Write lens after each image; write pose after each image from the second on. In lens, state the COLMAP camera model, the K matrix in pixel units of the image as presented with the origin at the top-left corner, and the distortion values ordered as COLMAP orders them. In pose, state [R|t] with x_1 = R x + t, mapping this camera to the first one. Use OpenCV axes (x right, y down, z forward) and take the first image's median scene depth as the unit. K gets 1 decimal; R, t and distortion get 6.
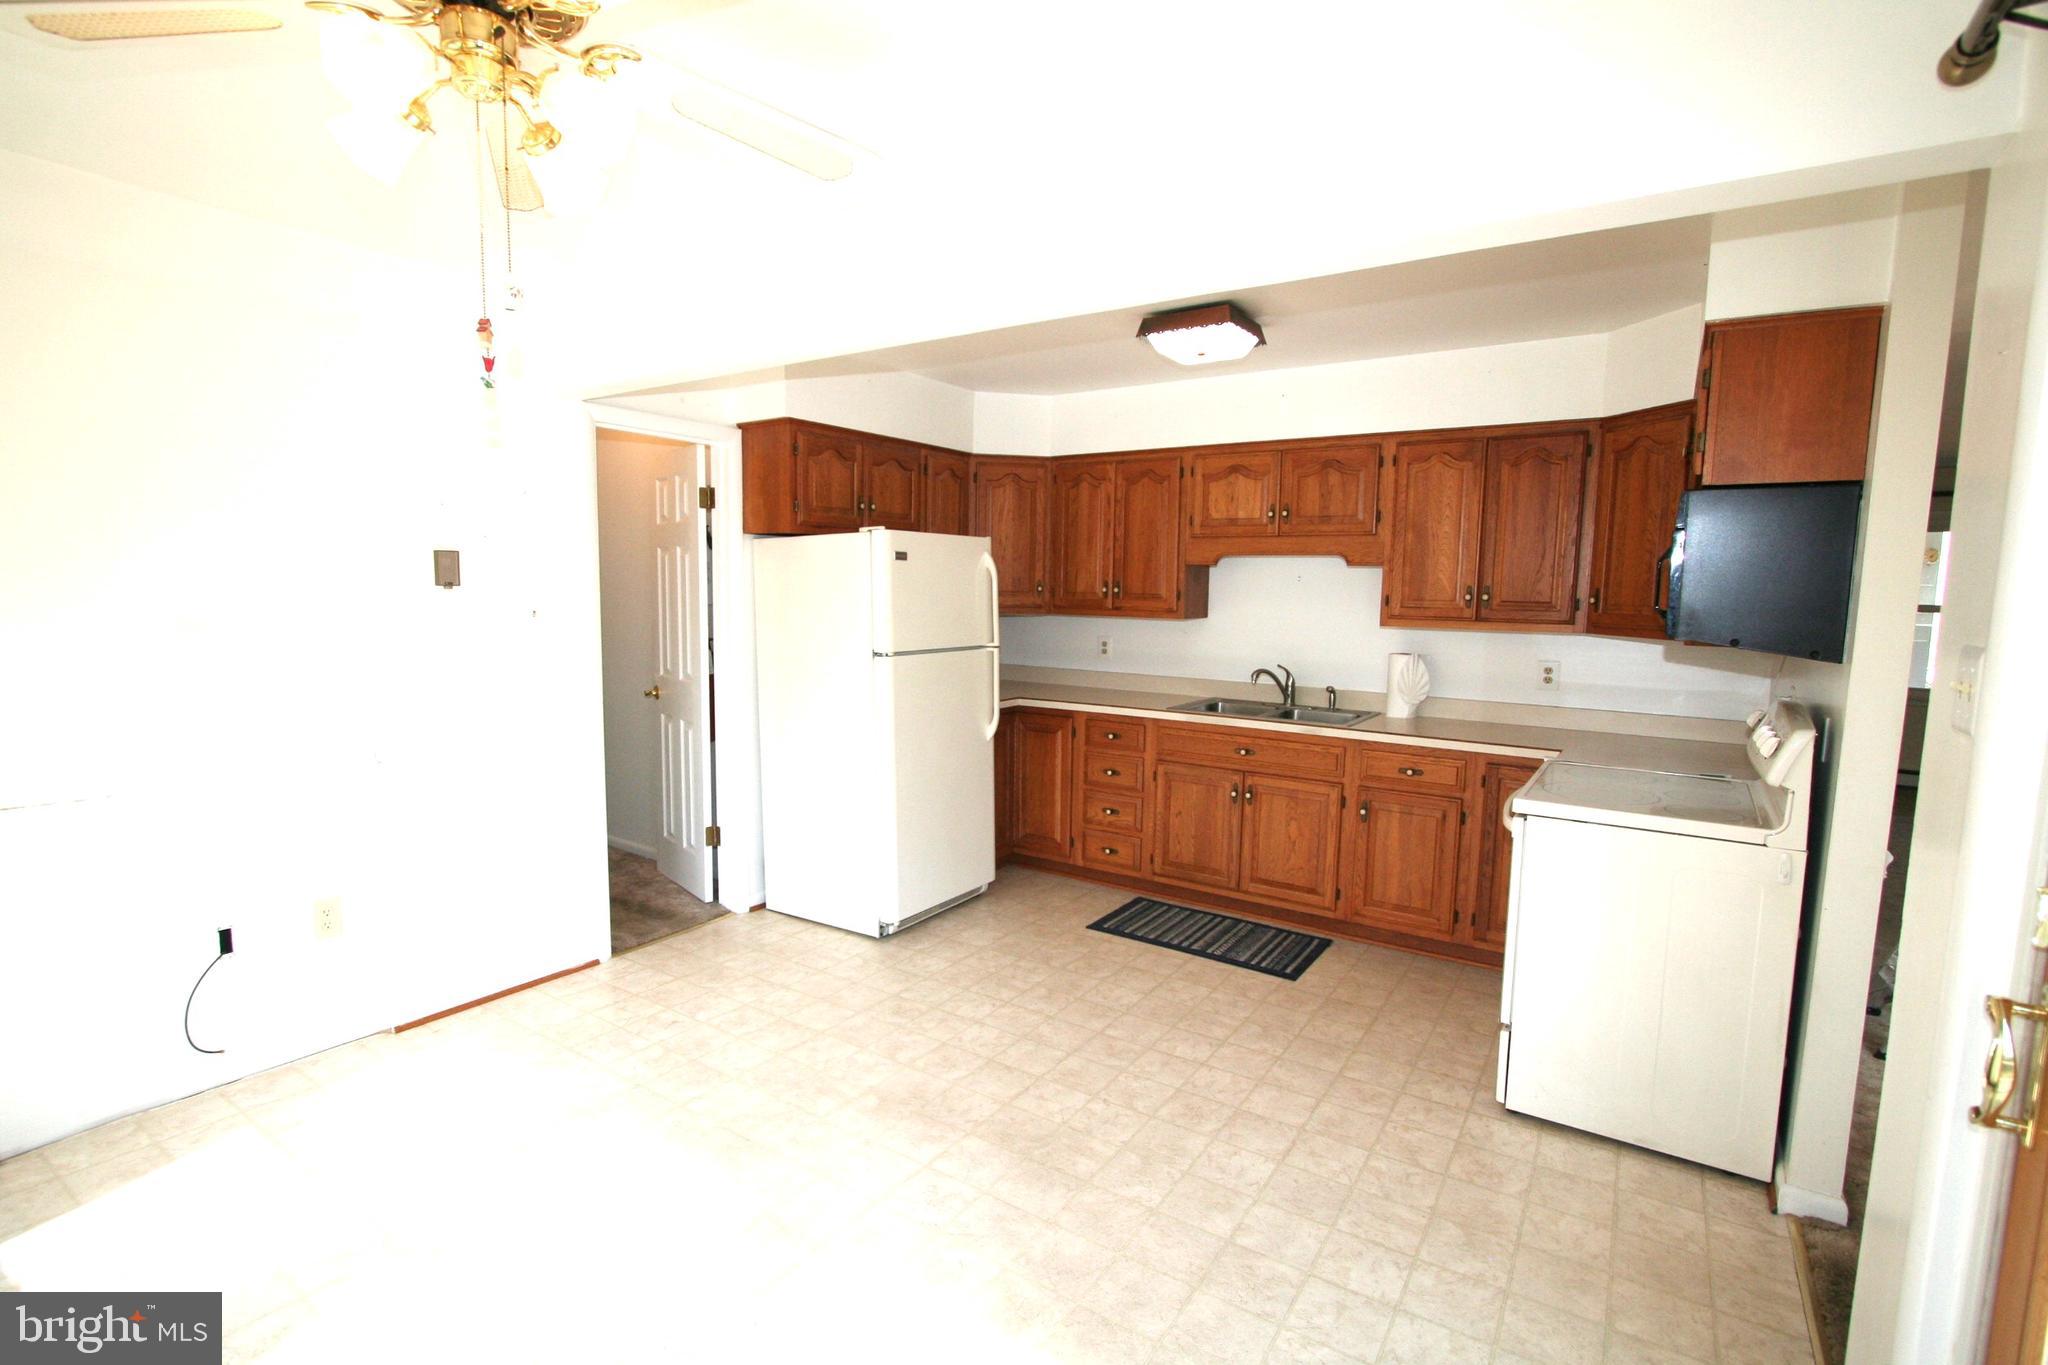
lens RADIAL K [[956.7, 0, 1009.2], [0, 956.7, 686.2], [0, 0, 1]] dist [-0.014444, 0.002739]
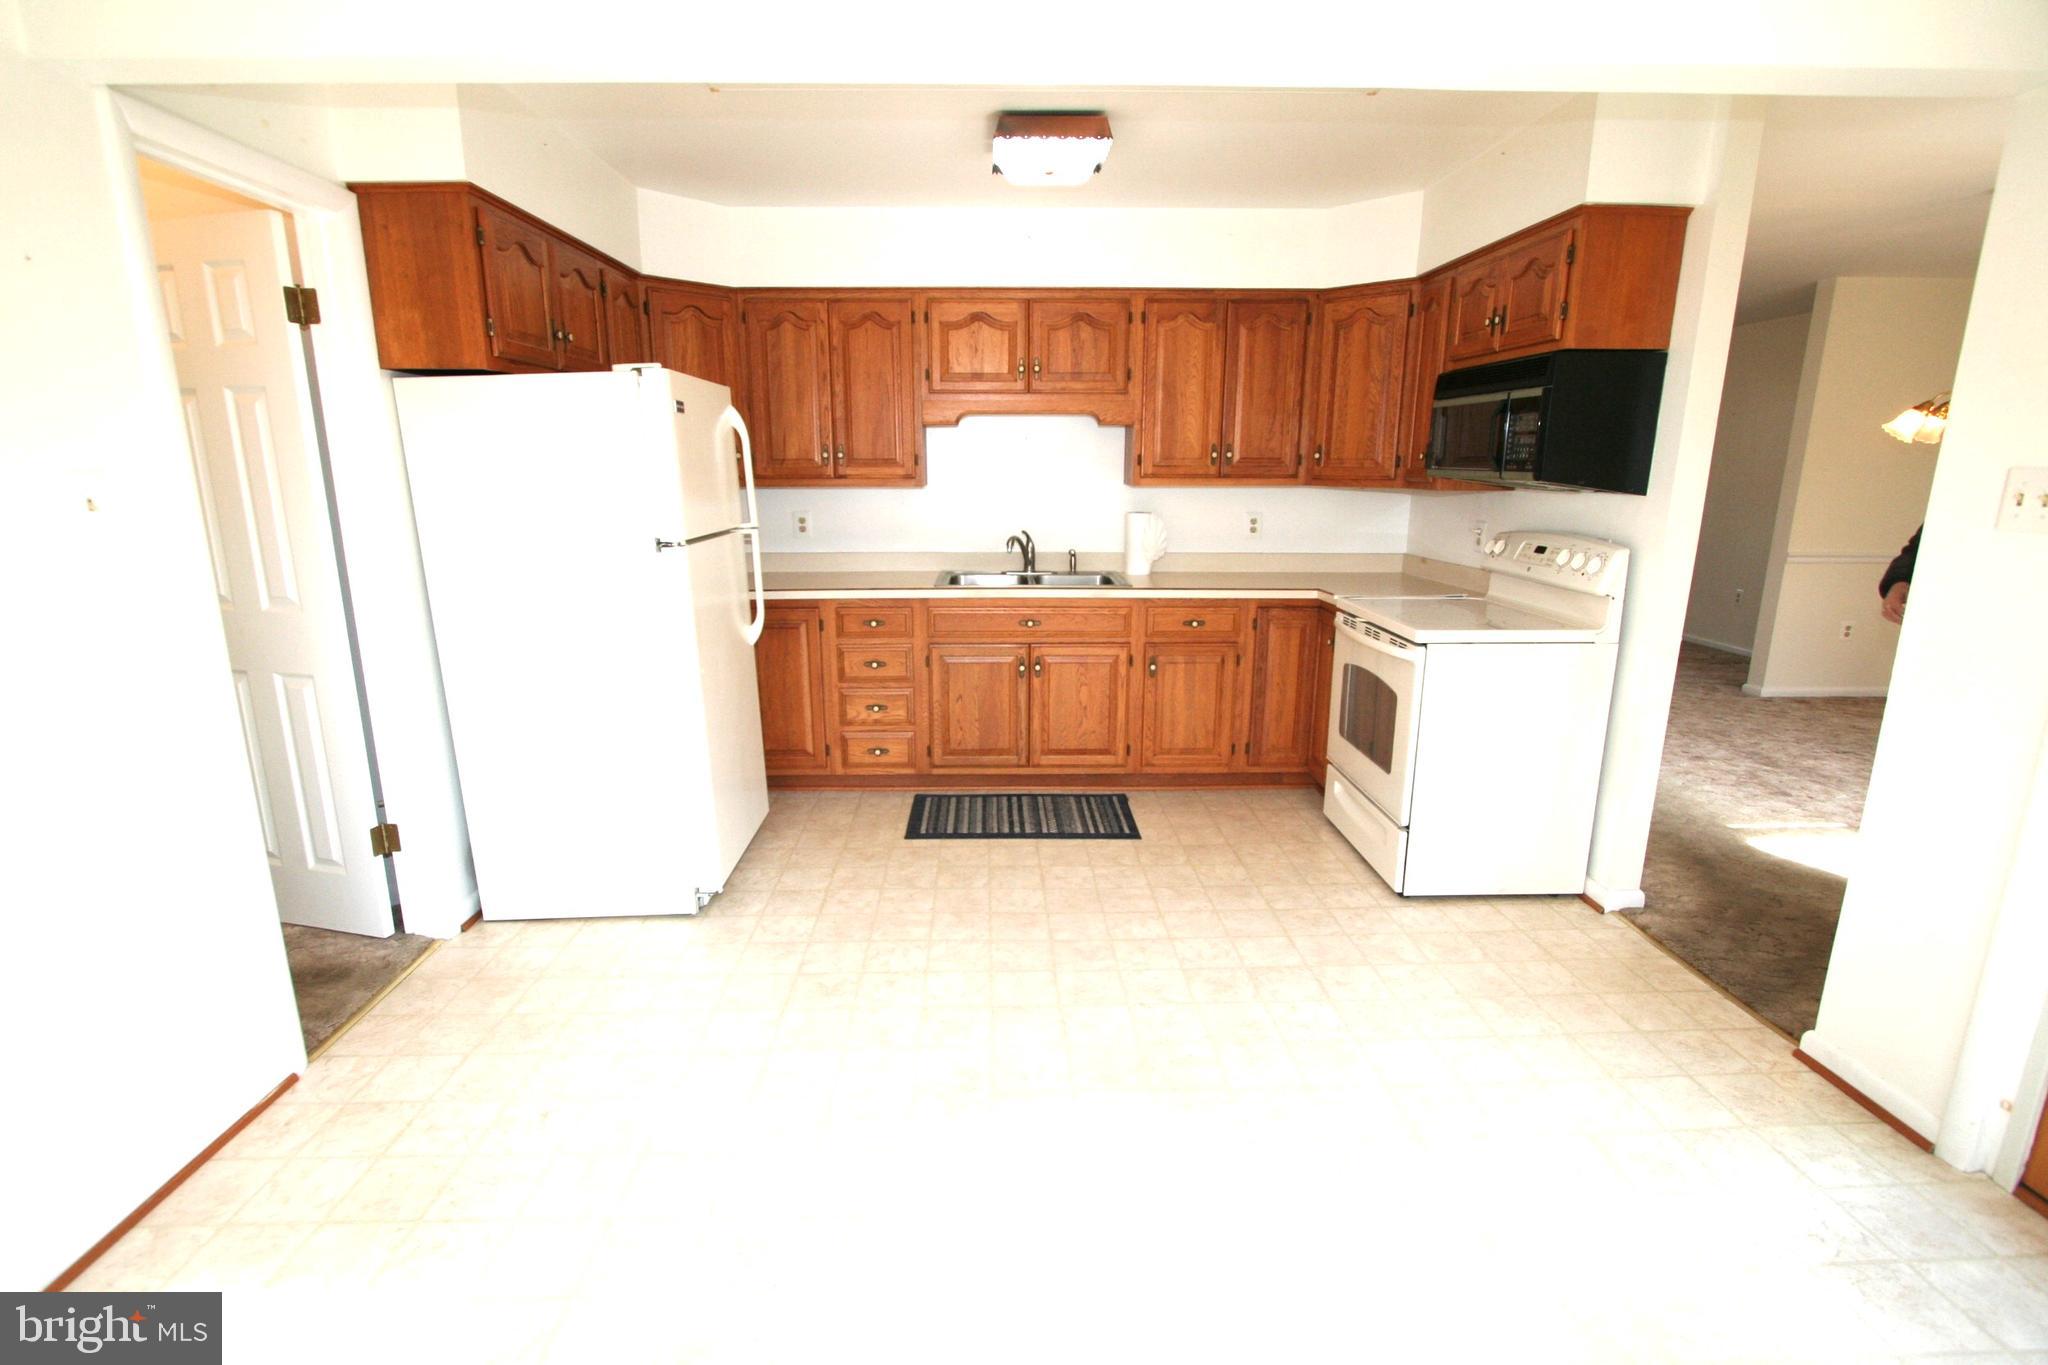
lens RADIAL K [[956.7, 0, 1009.0], [0, 956.7, 686.1], [0, 0, 1]] dist [-0.014444, 0.002739]
pose [[0.812970, -0.147193, 0.563396, -0.333837], [0.075428, 0.985993, 0.148759, -0.014337], [-0.577400, -0.078440, 0.812684, 0.235315]]
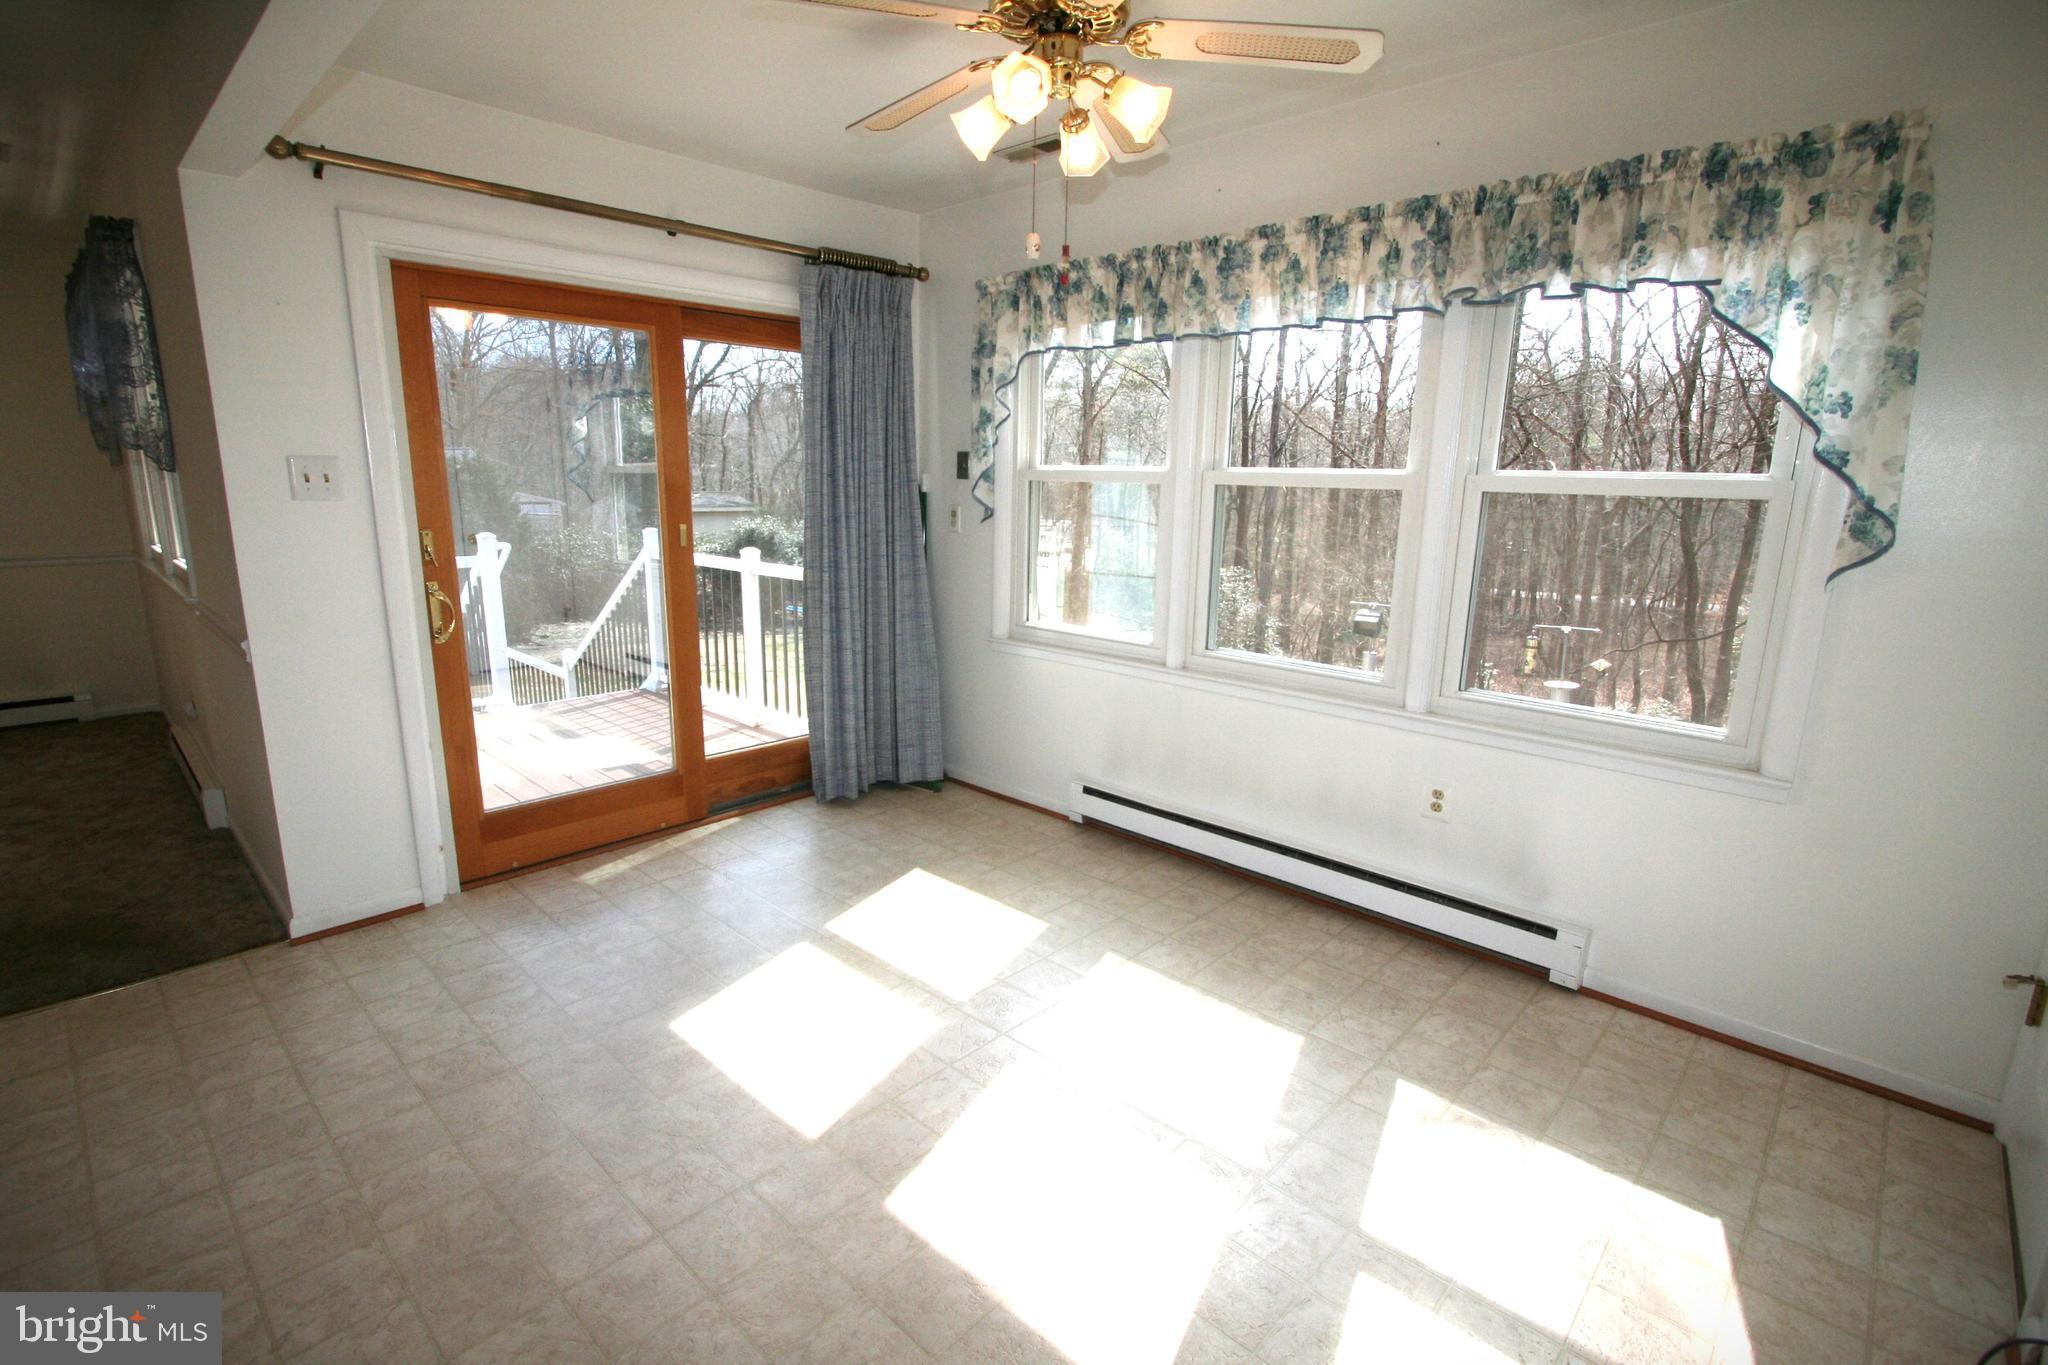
lens RADIAL K [[951.6, 0, 1012.4], [0, 951.6, 688.9], [0, 0, 1]] dist [-0.018527, 0.003371]
pose [[-0.986351, -0.065671, 0.150990, -0.265412], [-0.012693, 0.944617, 0.327930, -0.083370], [-0.164164, 0.321538, -0.932558, 0.908644]]
